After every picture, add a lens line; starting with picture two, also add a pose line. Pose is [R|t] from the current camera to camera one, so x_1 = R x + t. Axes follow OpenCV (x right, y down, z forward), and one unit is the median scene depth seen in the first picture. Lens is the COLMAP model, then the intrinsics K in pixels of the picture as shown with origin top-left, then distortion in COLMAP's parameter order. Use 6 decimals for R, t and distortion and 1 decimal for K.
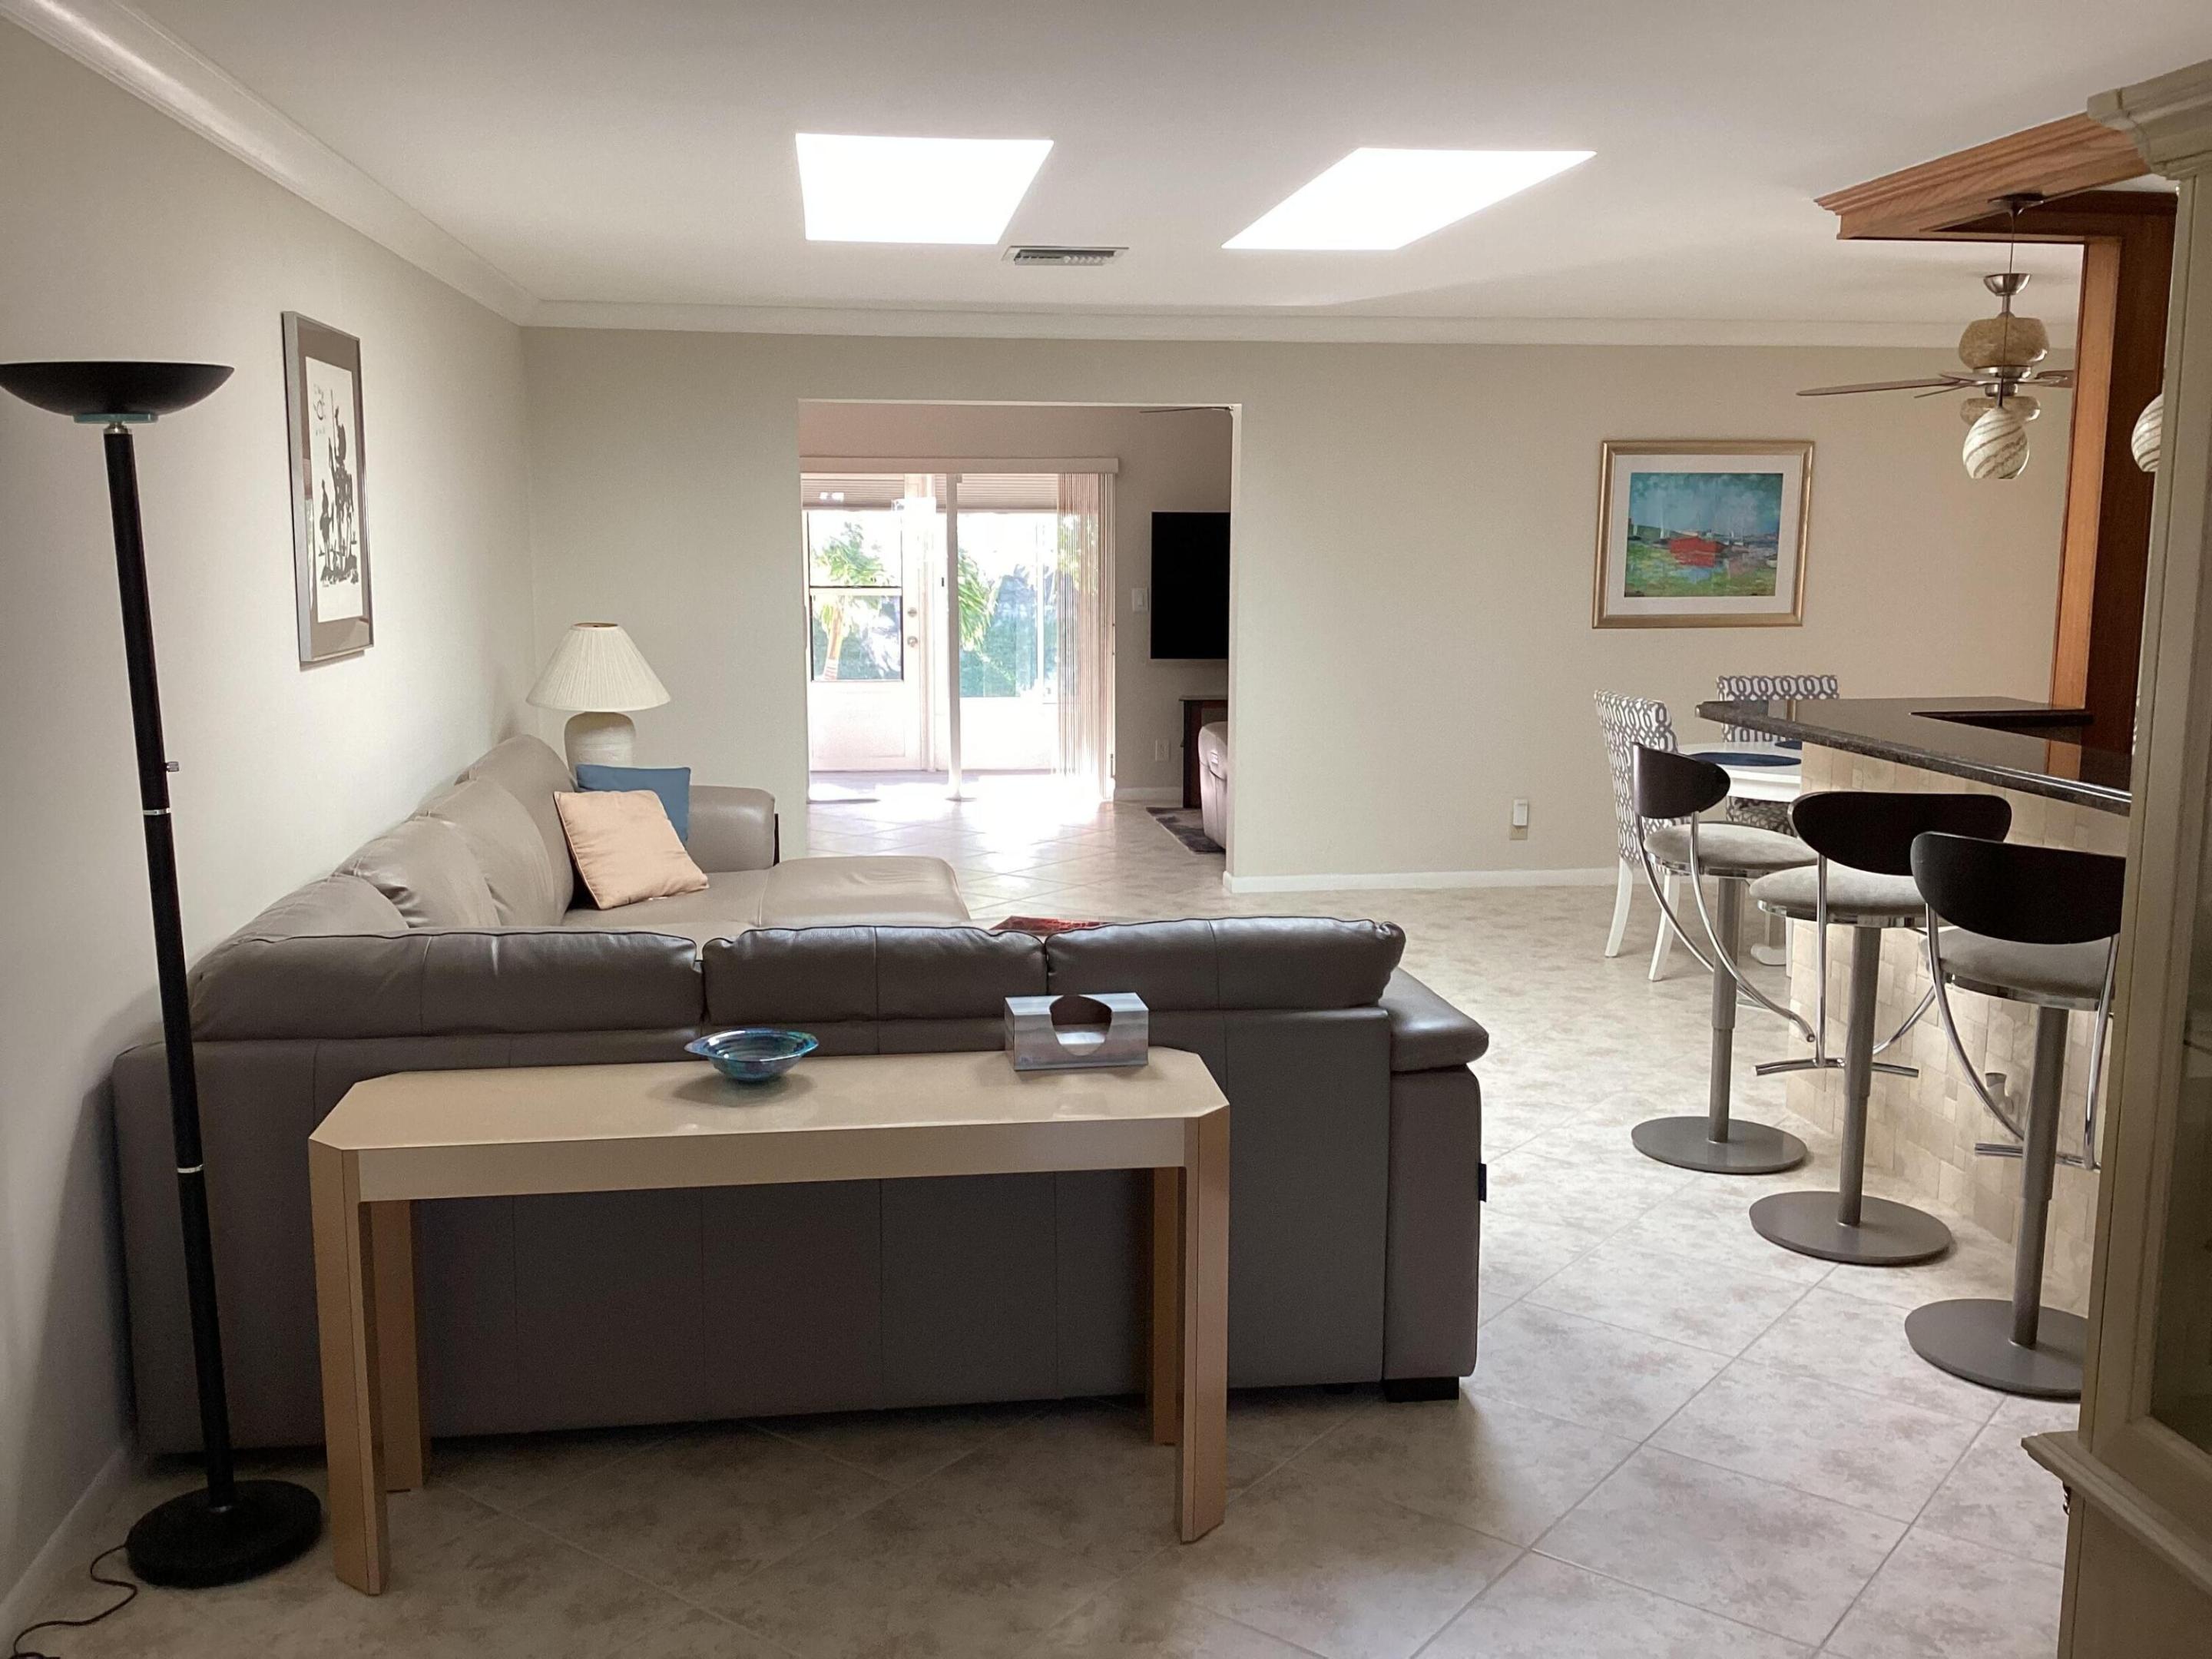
lens RADIAL K [[2016.0, 0, 1090.6], [0, 2016.0, 836.0], [0, 0, 1]] dist [0.002741, 0.000000]
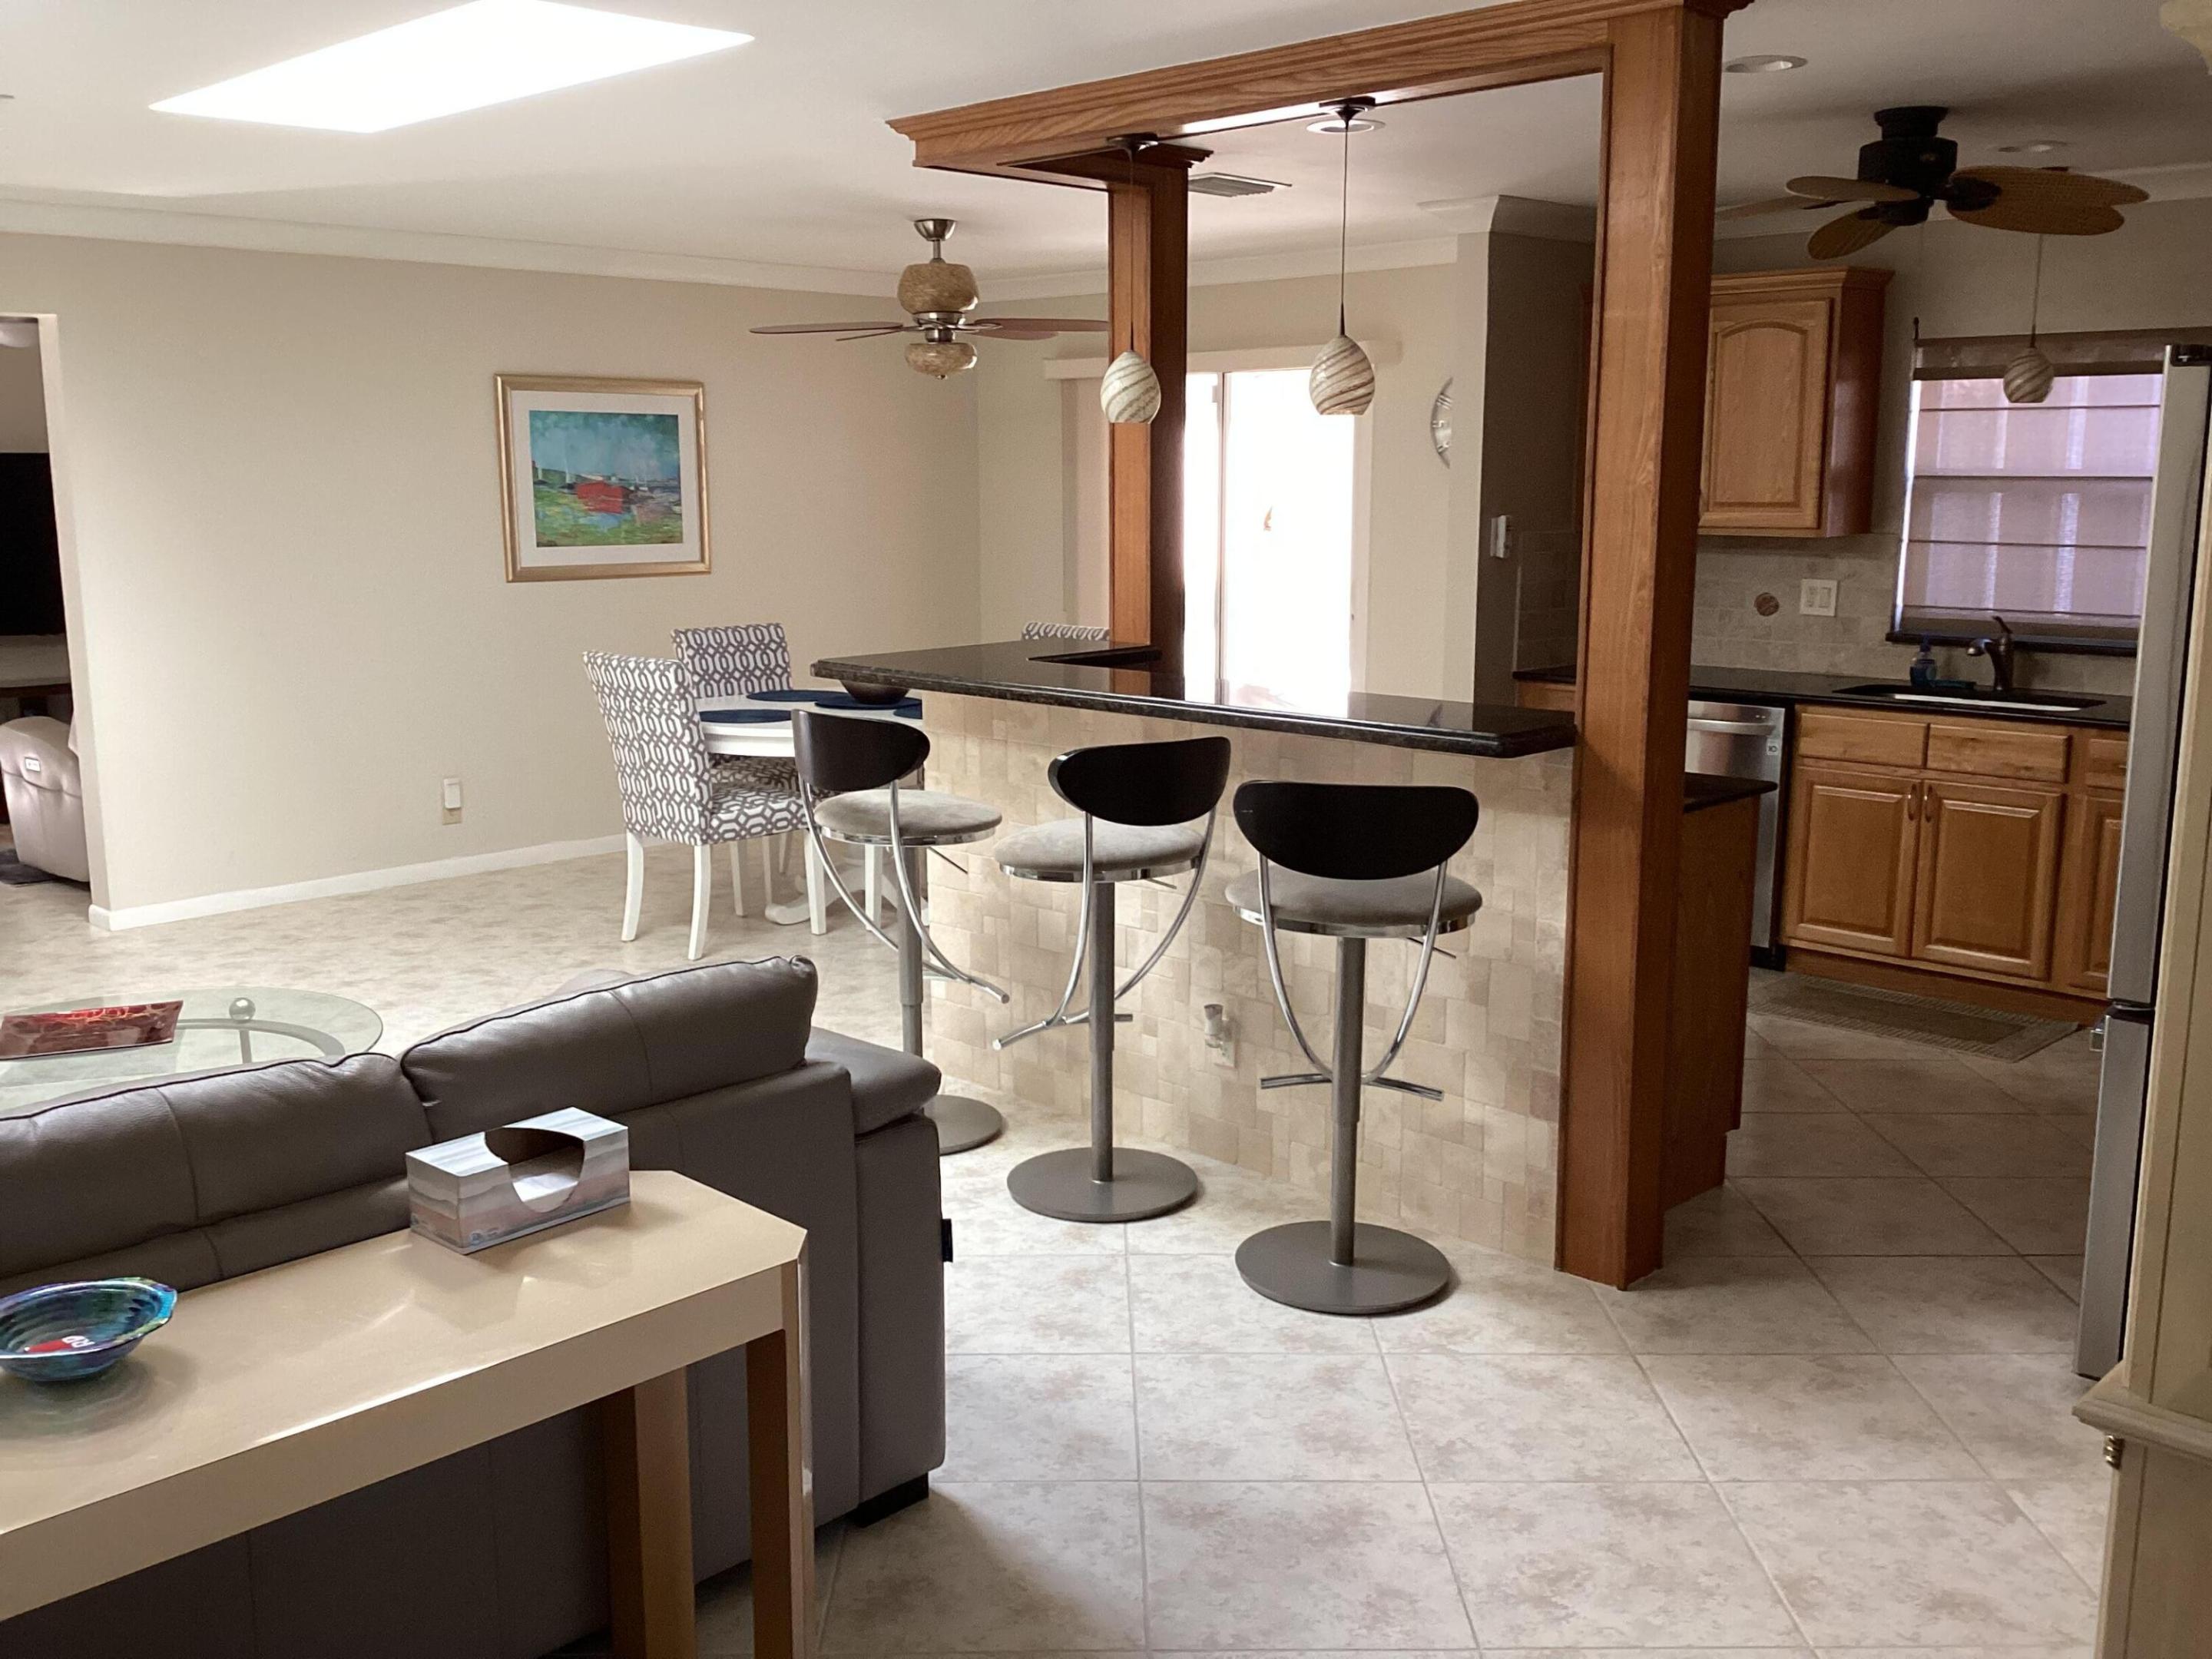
lens RADIAL K [[1986.9, 0, 1116.4], [0, 1986.9, 841.2], [0, 0, 1]] dist [0.070738, -0.044510]
pose [[0.777021, -0.118720, 0.618178, -0.202945], [0.099483, 0.992872, 0.065634, -0.036131], [-0.621564, 0.010499, 0.783293, 0.231718]]
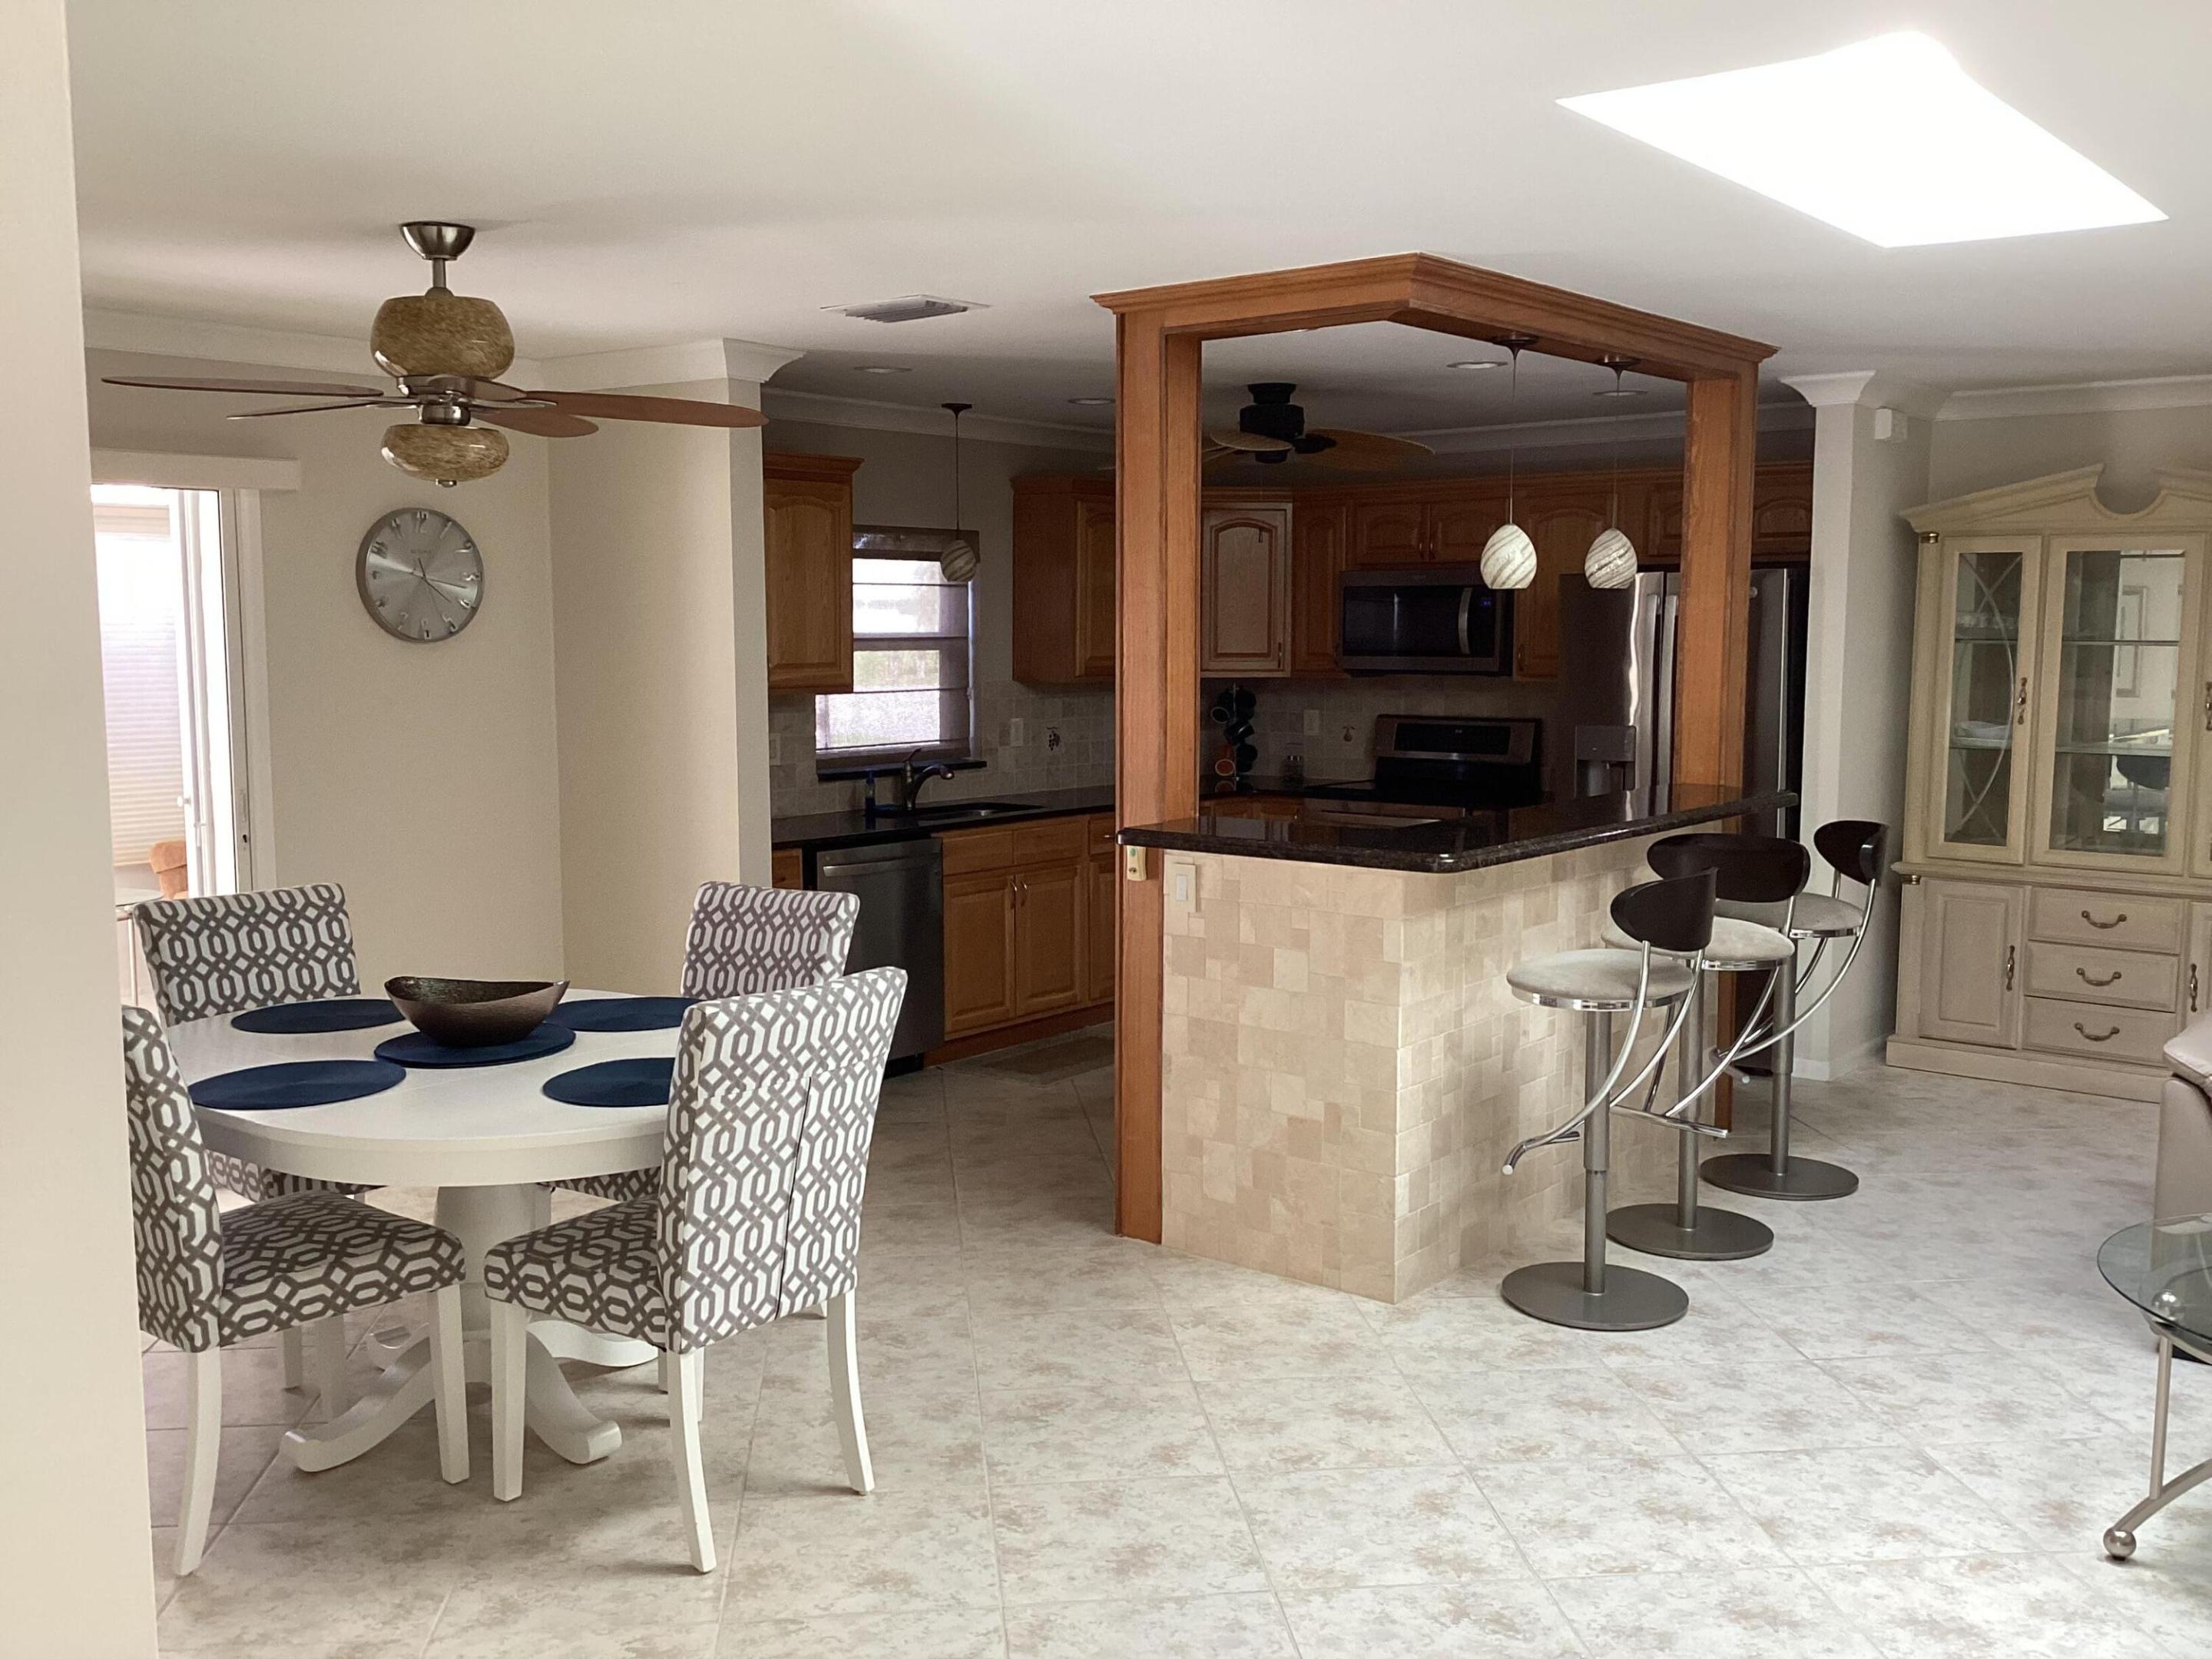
lens RADIAL K [[1986.9, 0, 1117.5], [0, 1986.9, 834.7], [0, 0, 1]] dist [0.070738, -0.044510]
pose [[-0.701731, -0.078058, 0.708153, -0.196689], [0.107857, 0.970883, 0.213898, -0.315296], [-0.704230, 0.226478, -0.672880, 1.988948]]
